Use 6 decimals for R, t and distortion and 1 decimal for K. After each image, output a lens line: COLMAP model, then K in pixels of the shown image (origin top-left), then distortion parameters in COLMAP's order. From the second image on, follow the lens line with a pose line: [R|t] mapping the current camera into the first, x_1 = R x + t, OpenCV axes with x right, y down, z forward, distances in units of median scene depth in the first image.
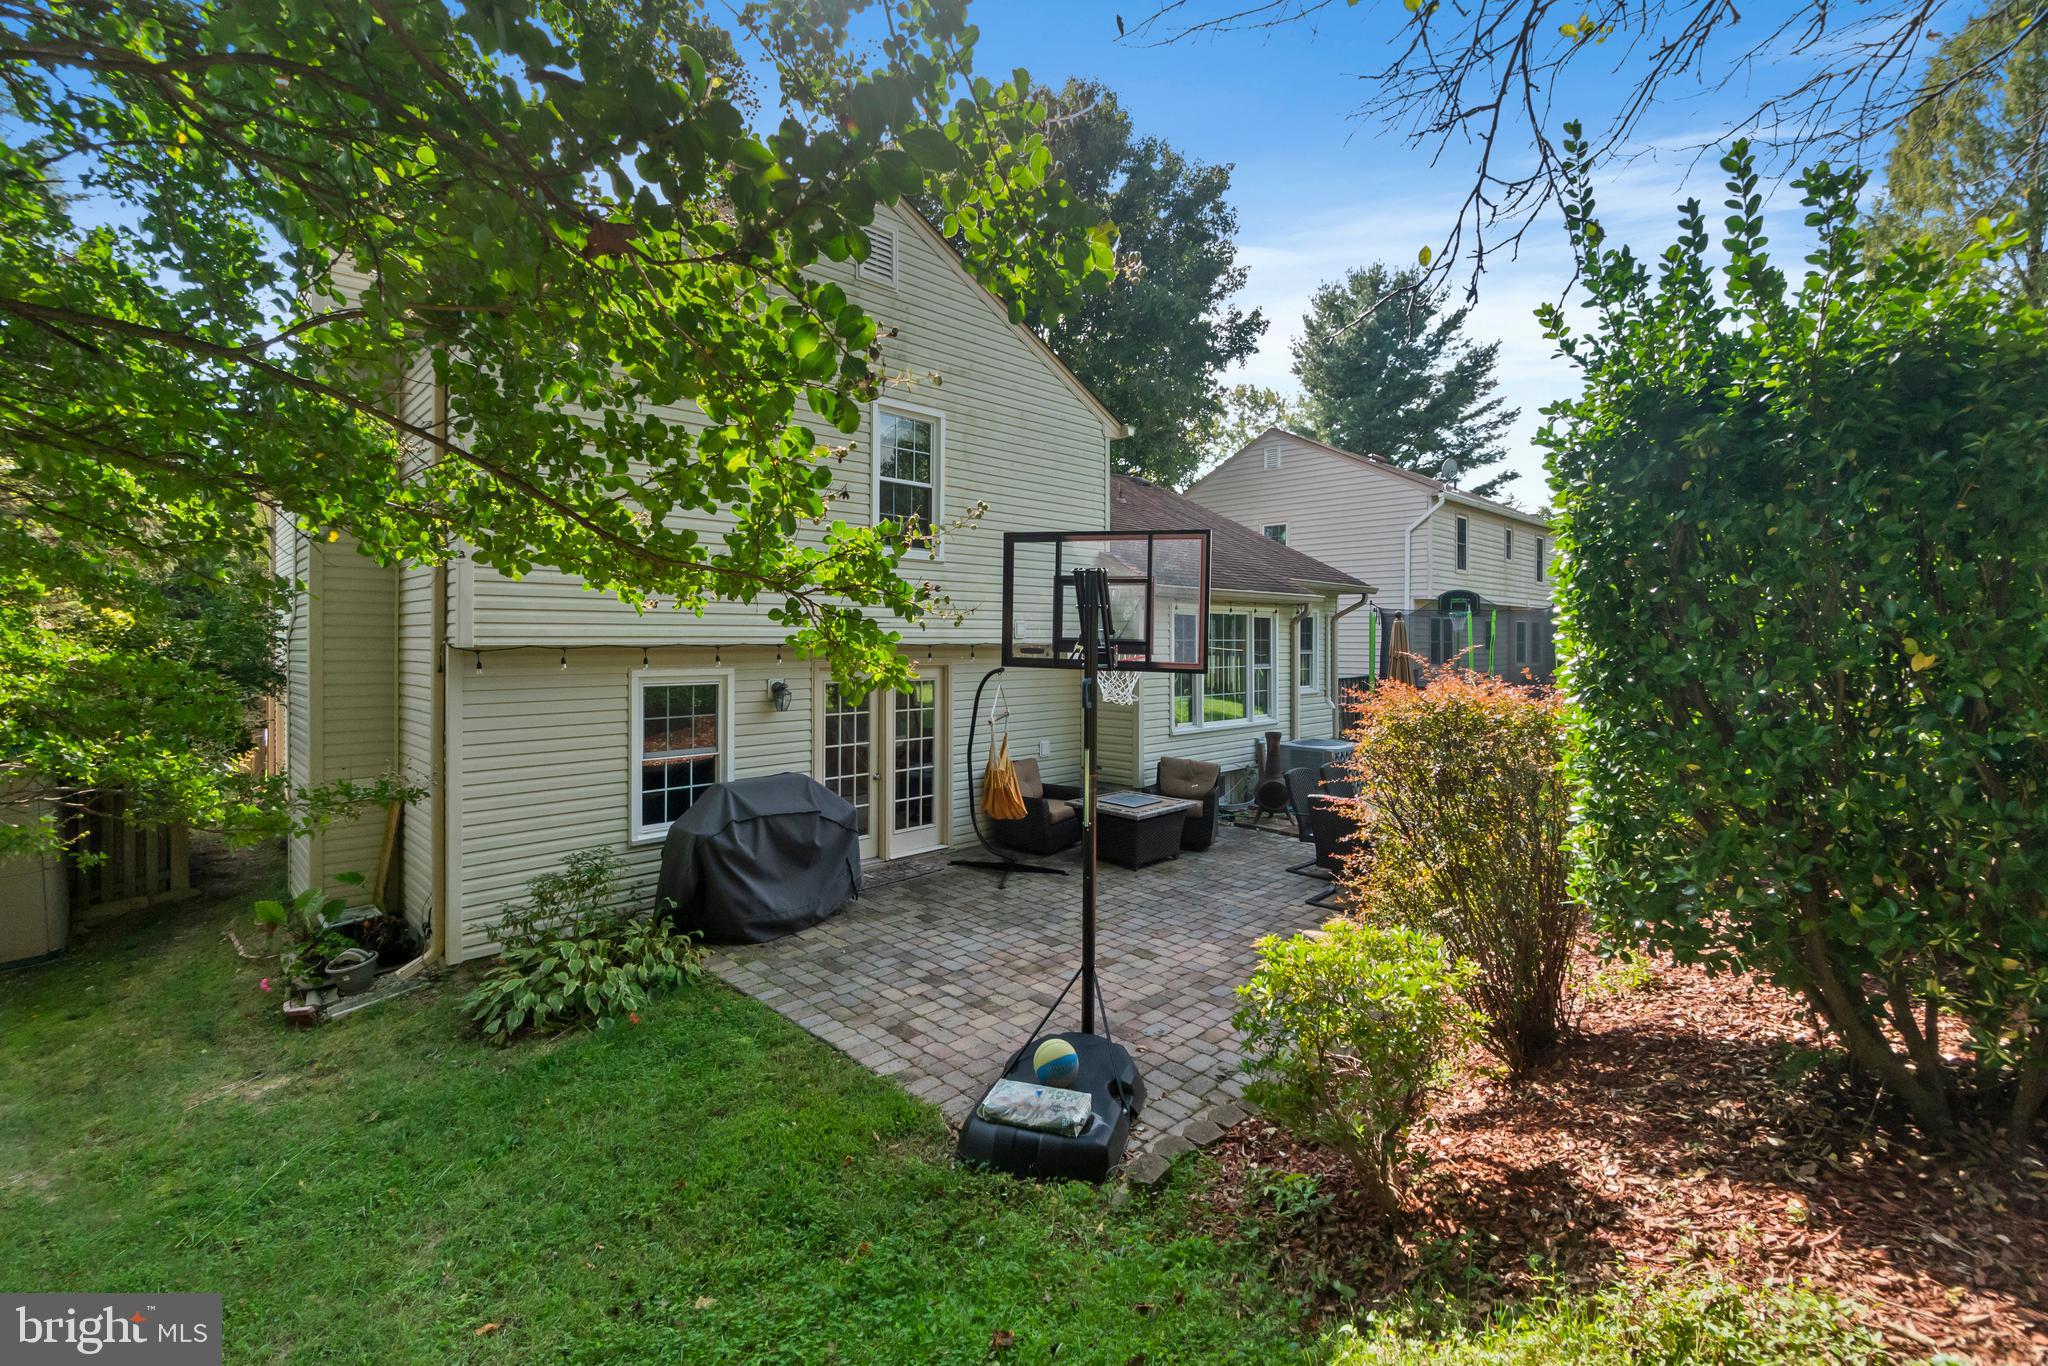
lens RADIAL K [[880.4, 0, 1028.6], [0, 880.4, 668.5], [0, 0, 1]] dist [-0.004524, -0.000436]
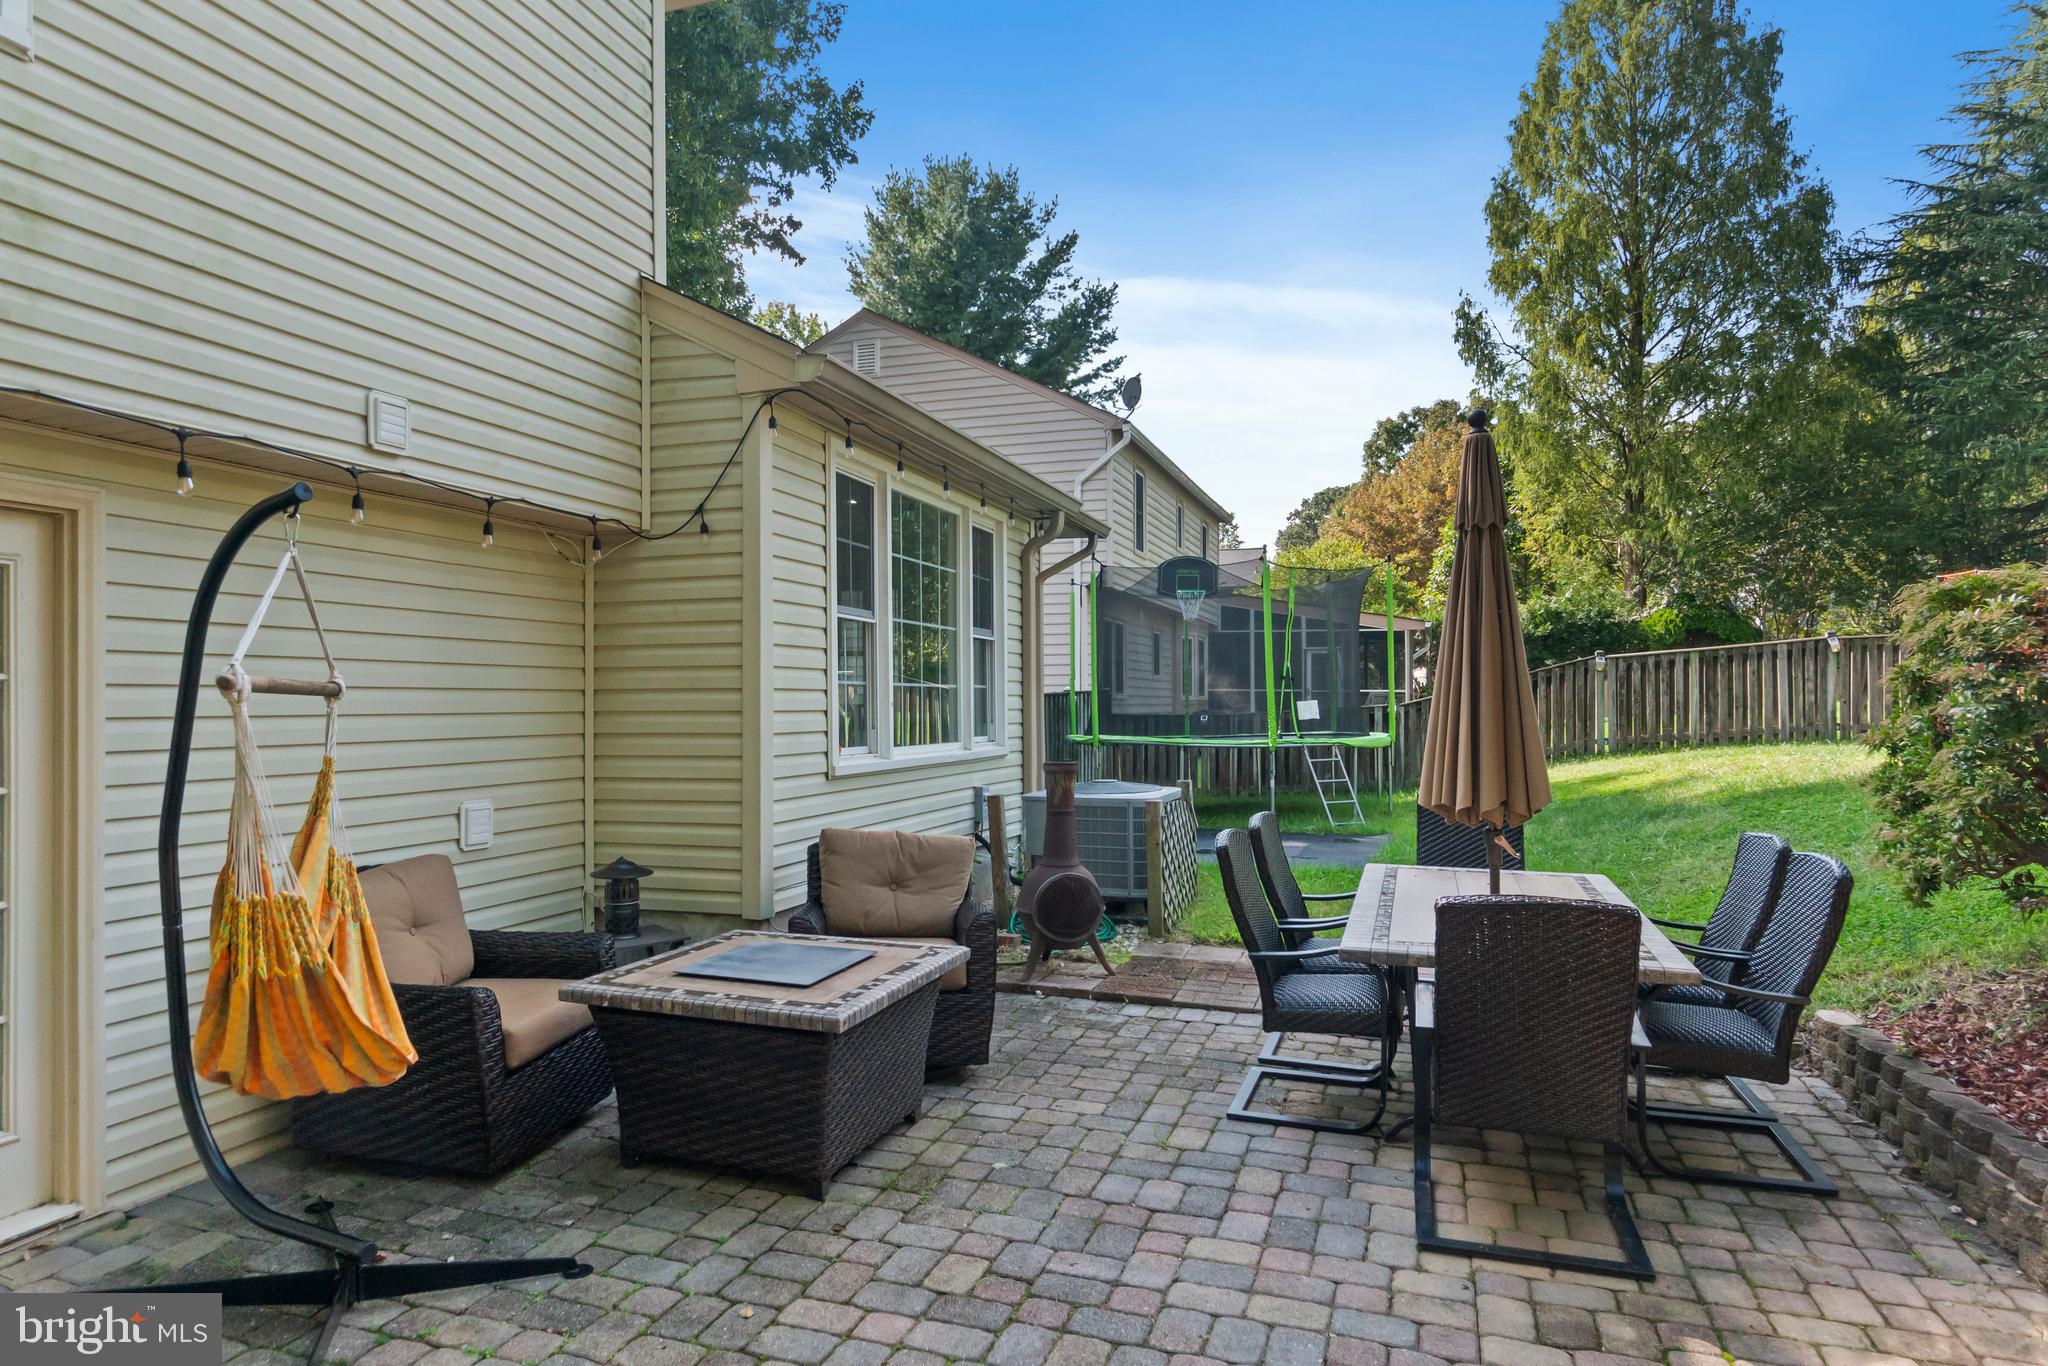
lens RADIAL K [[1165.9, 0, 1021.3], [0, 1165.9, 700.6], [0, 0, 1]] dist [0.001410, -0.000378]
pose [[0.890426, -0.002924, 0.455118, 0.000015], [0.018361, 0.999396, -0.029502, 0.017245], [-0.454757, 0.034626, 0.889942, 0.146043]]
